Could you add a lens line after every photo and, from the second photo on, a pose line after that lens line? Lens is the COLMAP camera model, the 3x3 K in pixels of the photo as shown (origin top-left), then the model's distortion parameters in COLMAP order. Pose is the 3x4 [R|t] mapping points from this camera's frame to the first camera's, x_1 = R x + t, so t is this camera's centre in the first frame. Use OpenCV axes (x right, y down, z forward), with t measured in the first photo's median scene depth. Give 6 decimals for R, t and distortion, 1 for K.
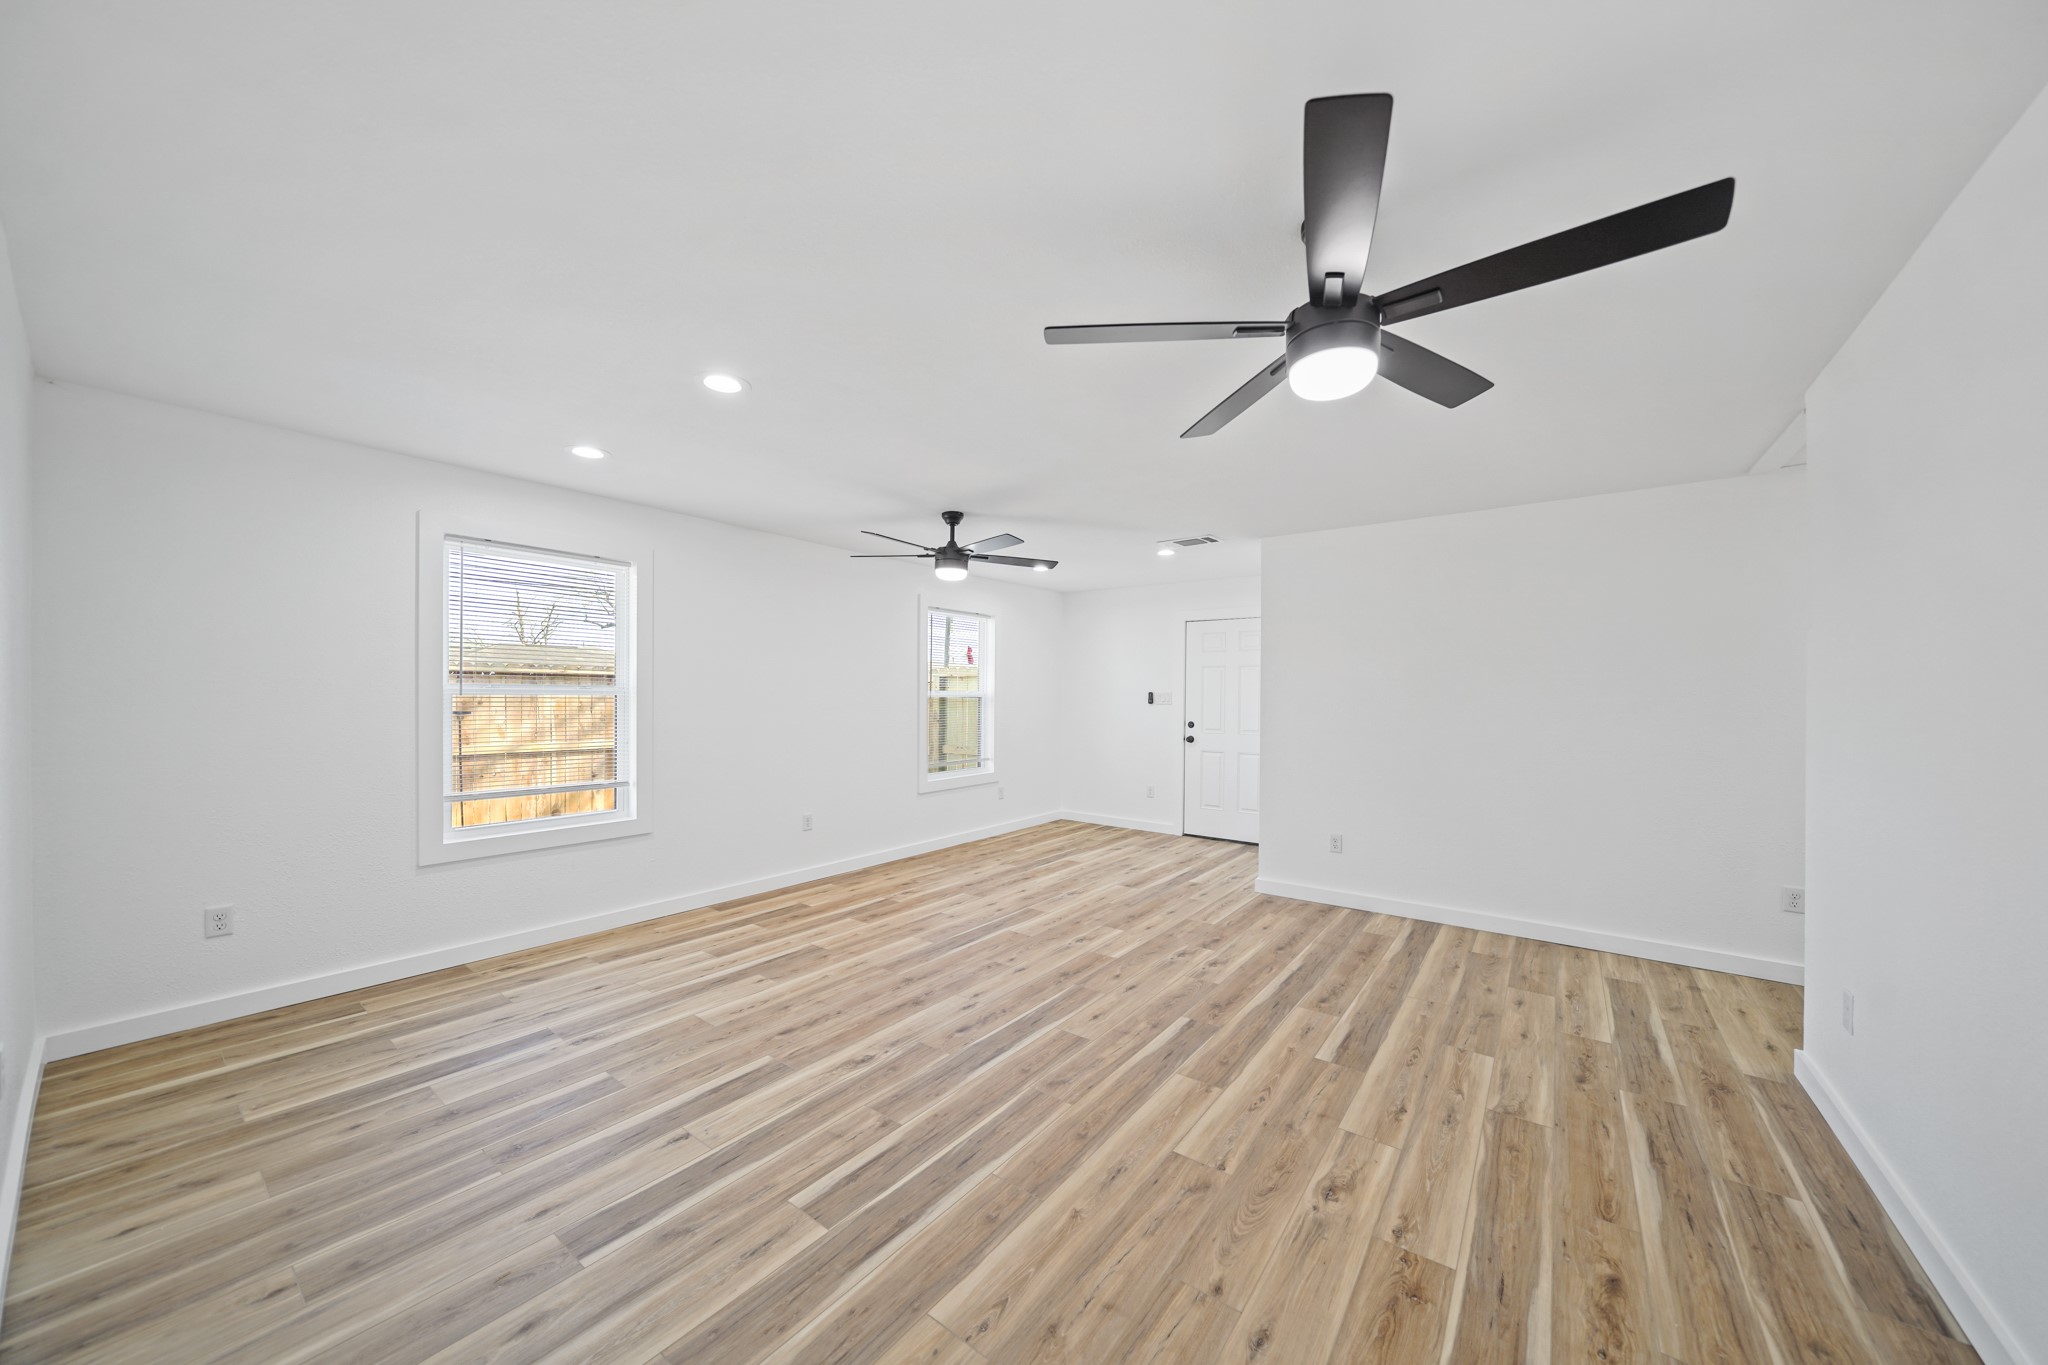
lens RADIAL K [[704.8, 0, 1038.3], [0, 704.8, 694.1], [0, 0, 1]] dist [-0.005931, -0.000141]
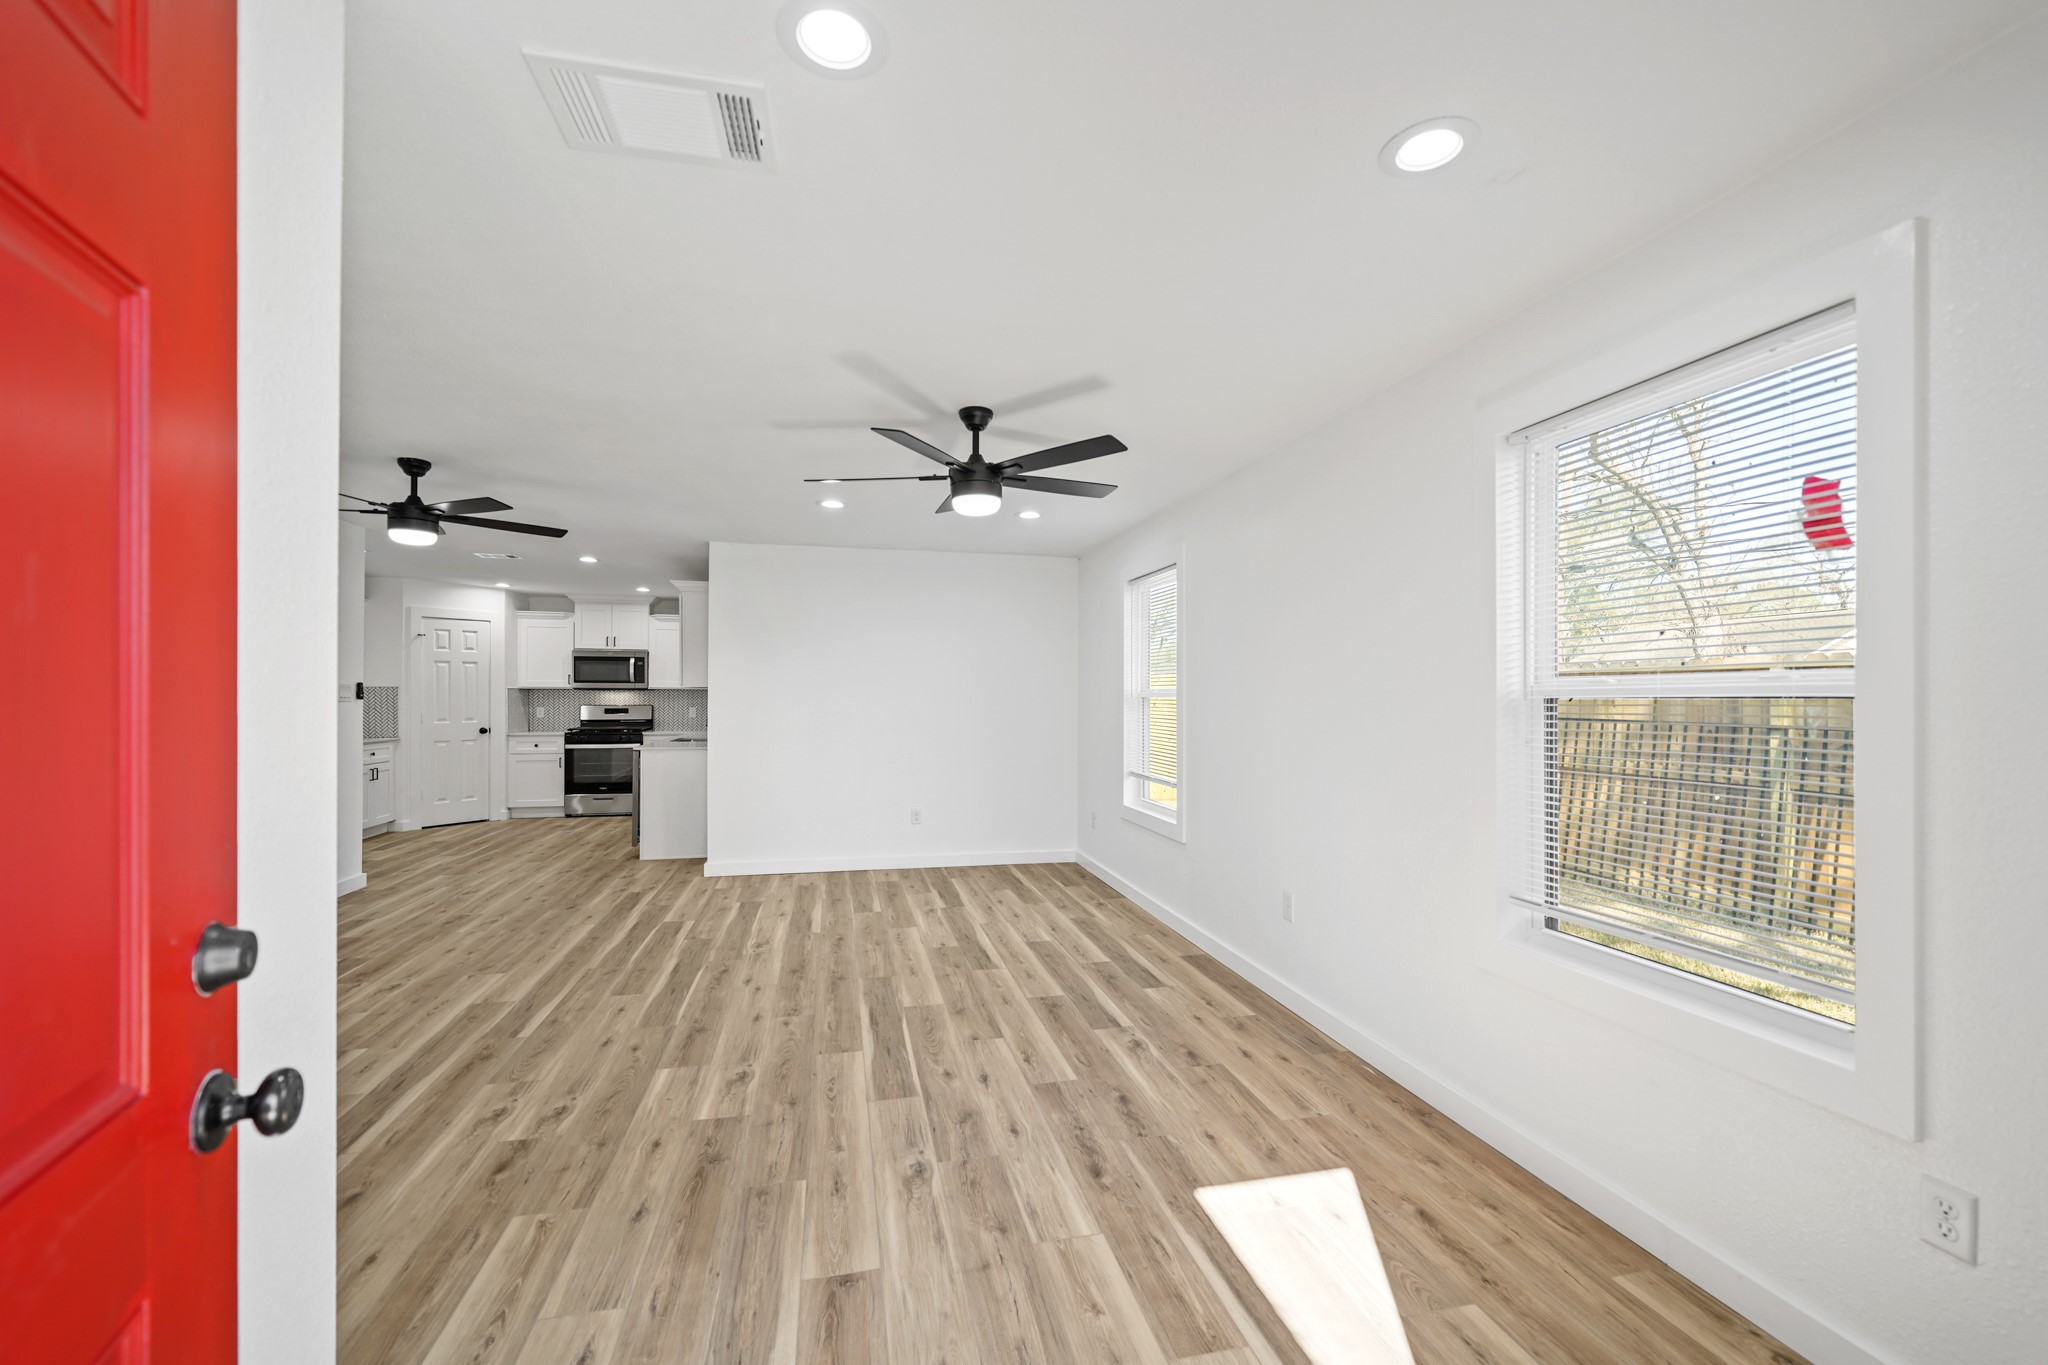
lens RADIAL K [[841.1, 0, 1023.4], [0, 841.1, 693.8], [0, 0, 1]] dist [0.000288, -0.000038]
pose [[-0.654274, -0.012808, -0.756149, 0.572583], [-0.005485, 0.999911, -0.012191, 0.017348], [0.756238, -0.003828, -0.654286, 2.051647]]
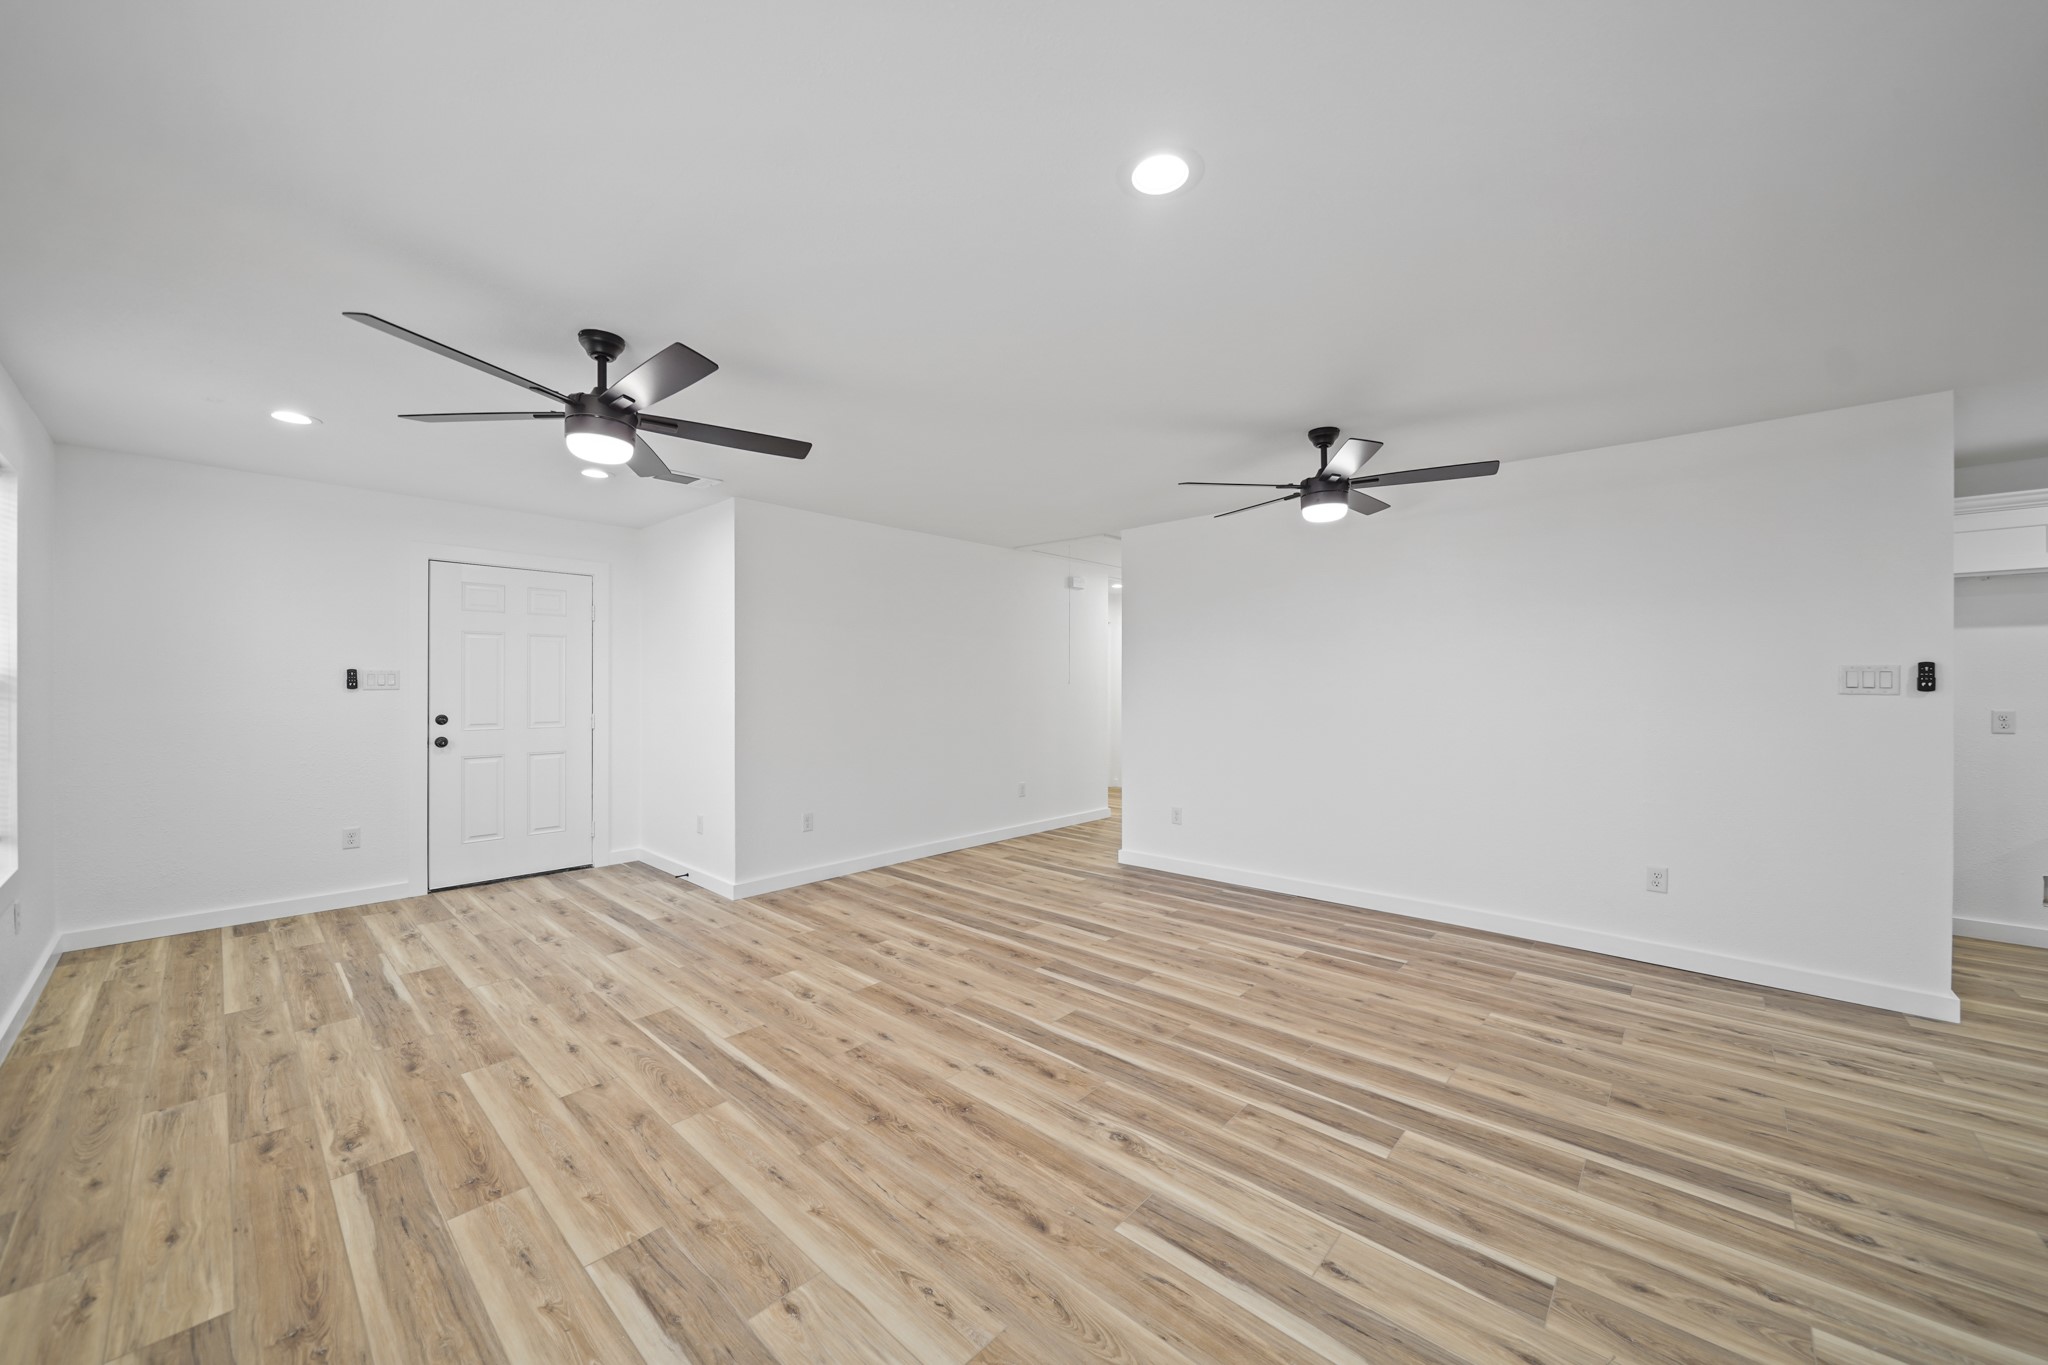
lens RADIAL K [[747.1, 0, 1033.2], [0, 747.1, 691.8], [0, 0, 1]] dist [-0.007379, -0.000322]
pose [[0.097319, -0.020182, 0.995049, -0.870824], [-0.004667, 0.999774, 0.020735, 0.001934], [-0.995242, -0.006662, 0.097203, 0.825631]]
